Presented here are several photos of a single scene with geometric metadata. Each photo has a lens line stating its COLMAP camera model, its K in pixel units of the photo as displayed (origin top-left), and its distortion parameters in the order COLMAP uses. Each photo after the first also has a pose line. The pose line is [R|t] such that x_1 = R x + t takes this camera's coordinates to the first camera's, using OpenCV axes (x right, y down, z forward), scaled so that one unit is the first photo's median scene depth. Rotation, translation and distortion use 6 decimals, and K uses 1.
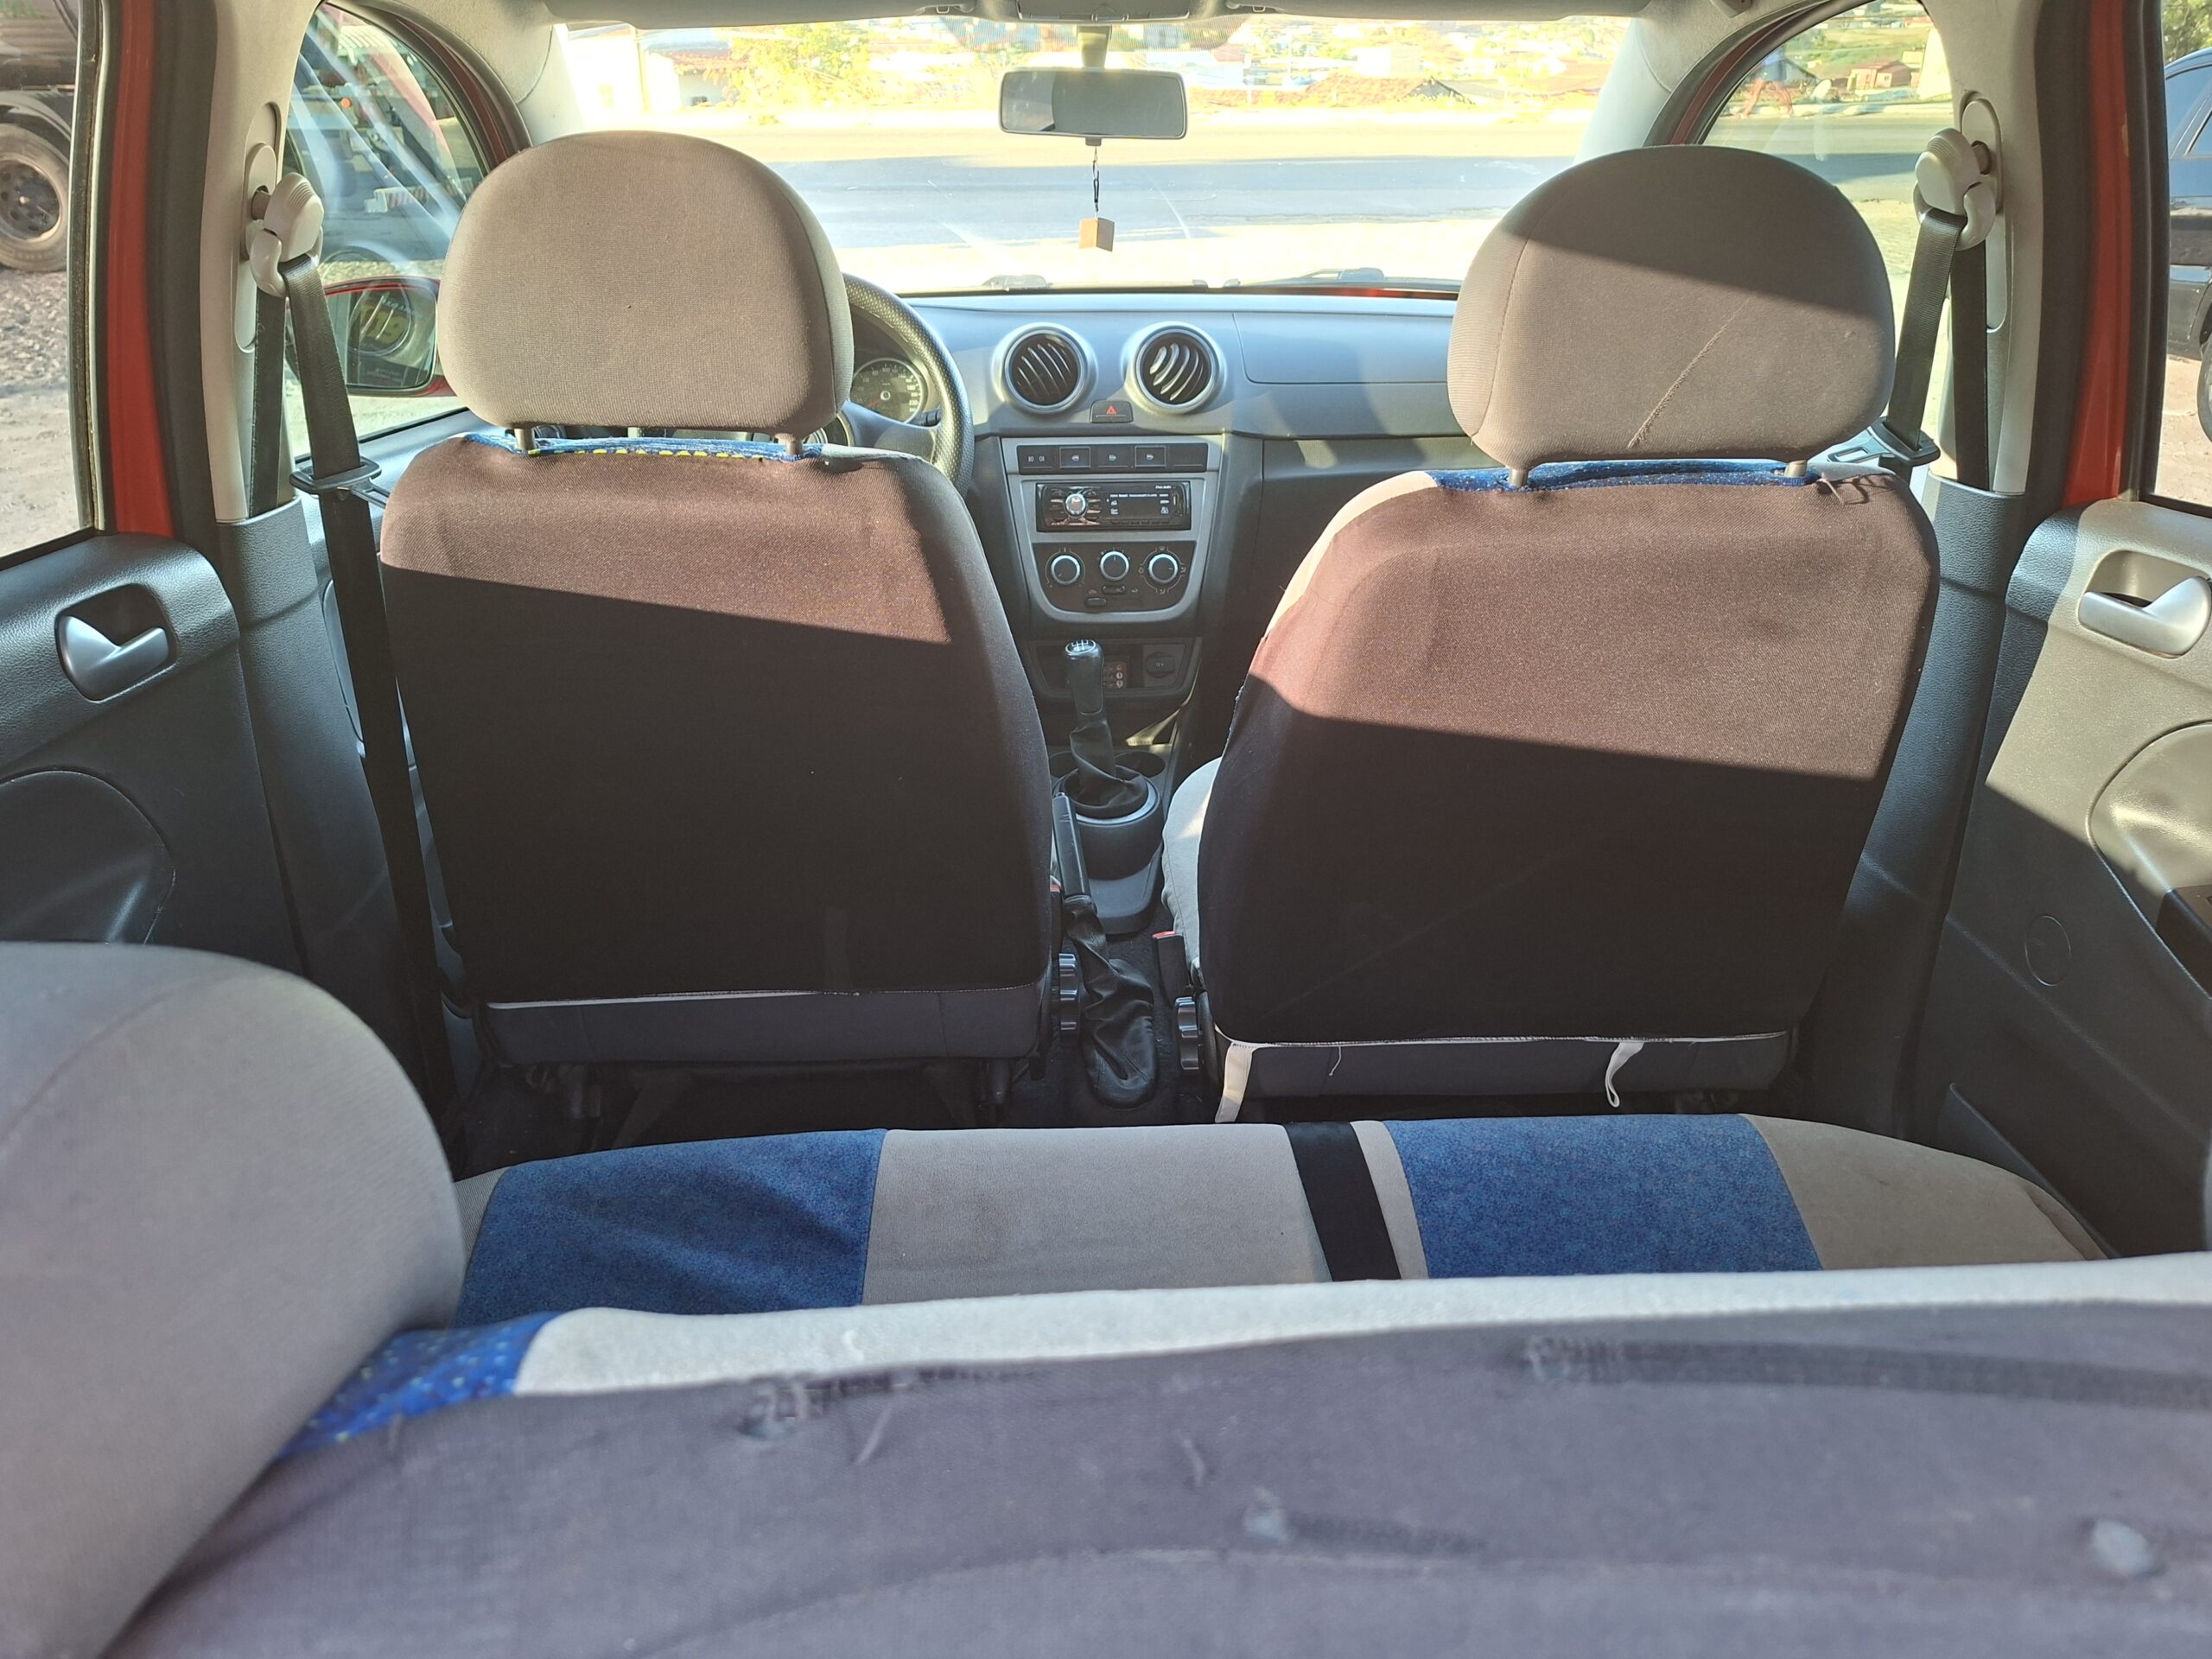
lens RADIAL K [[1568.1, 0, 1088.2], [0, 1568.1, 828.6], [0, 0, 1]] dist [0.134071, -0.130553]
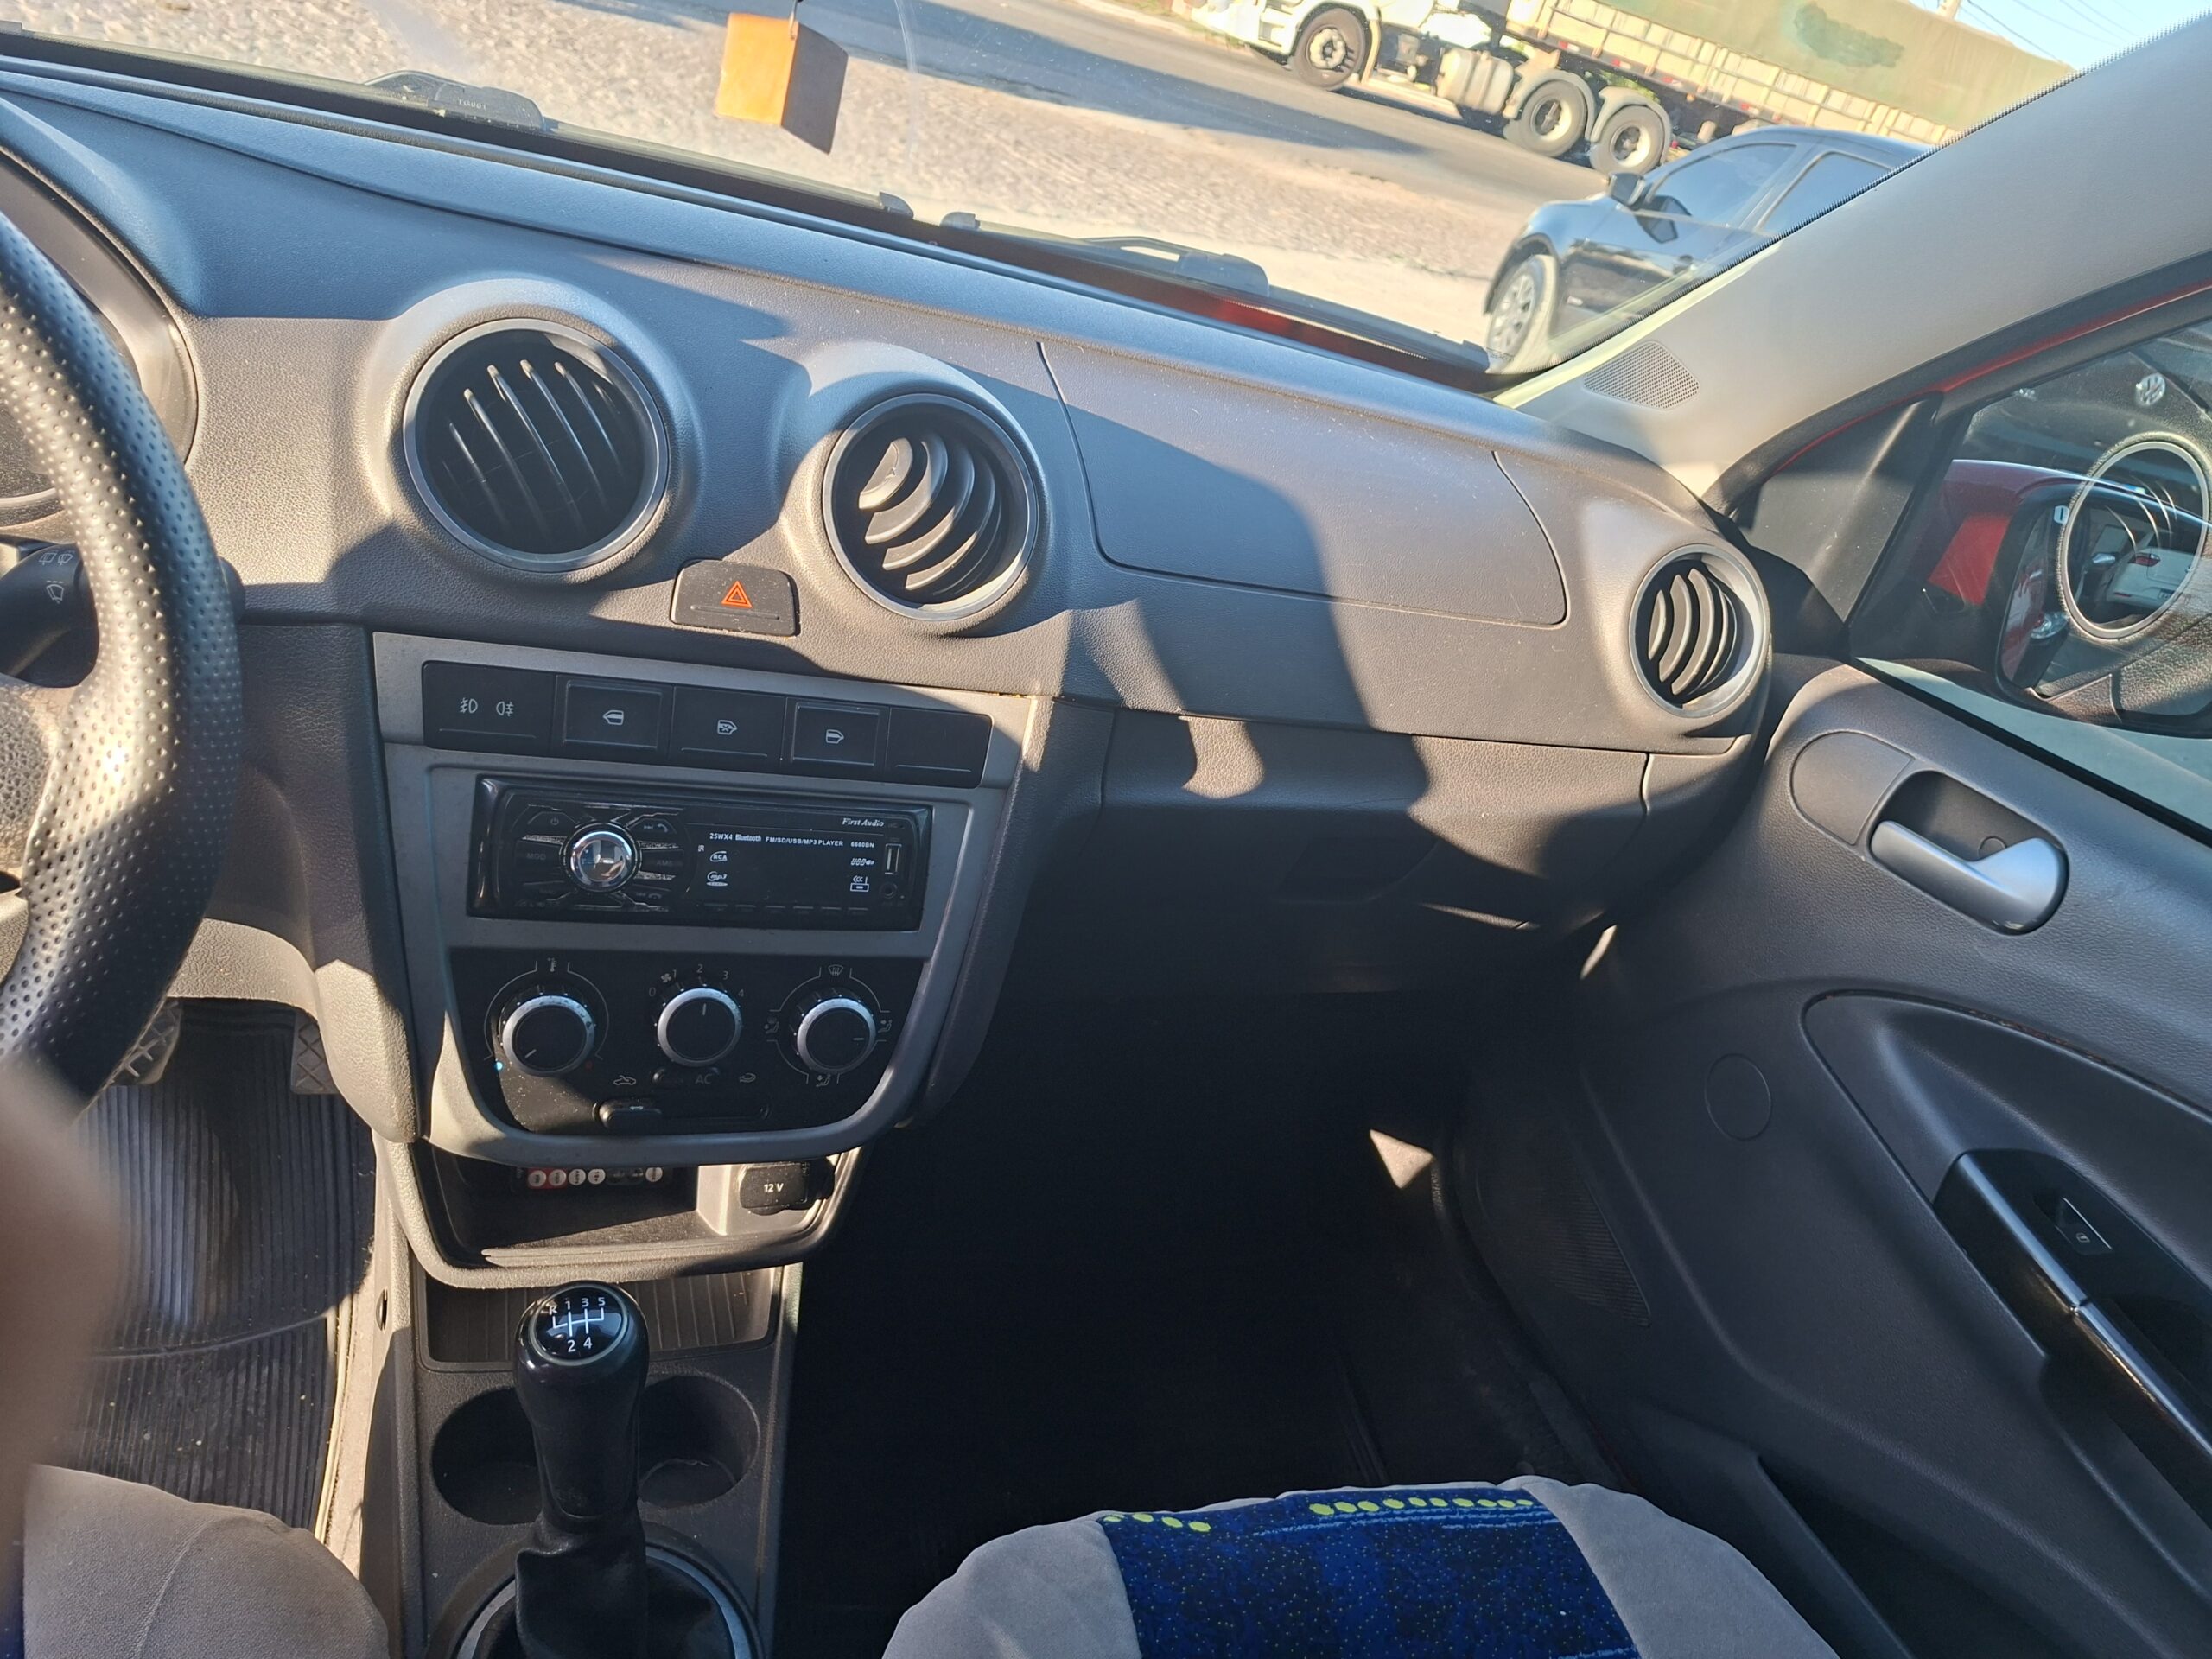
lens RADIAL K [[1591.8, 0, 1106.0], [0, 1591.8, 829.5], [0, 0, 1]] dist [0.091571, -0.110051]
pose [[0.929330, 0.084332, 0.359490, -0.031584], [-0.115474, 0.991115, 0.066012, -0.247734], [-0.350729, -0.102859, 0.930811, 0.648528]]
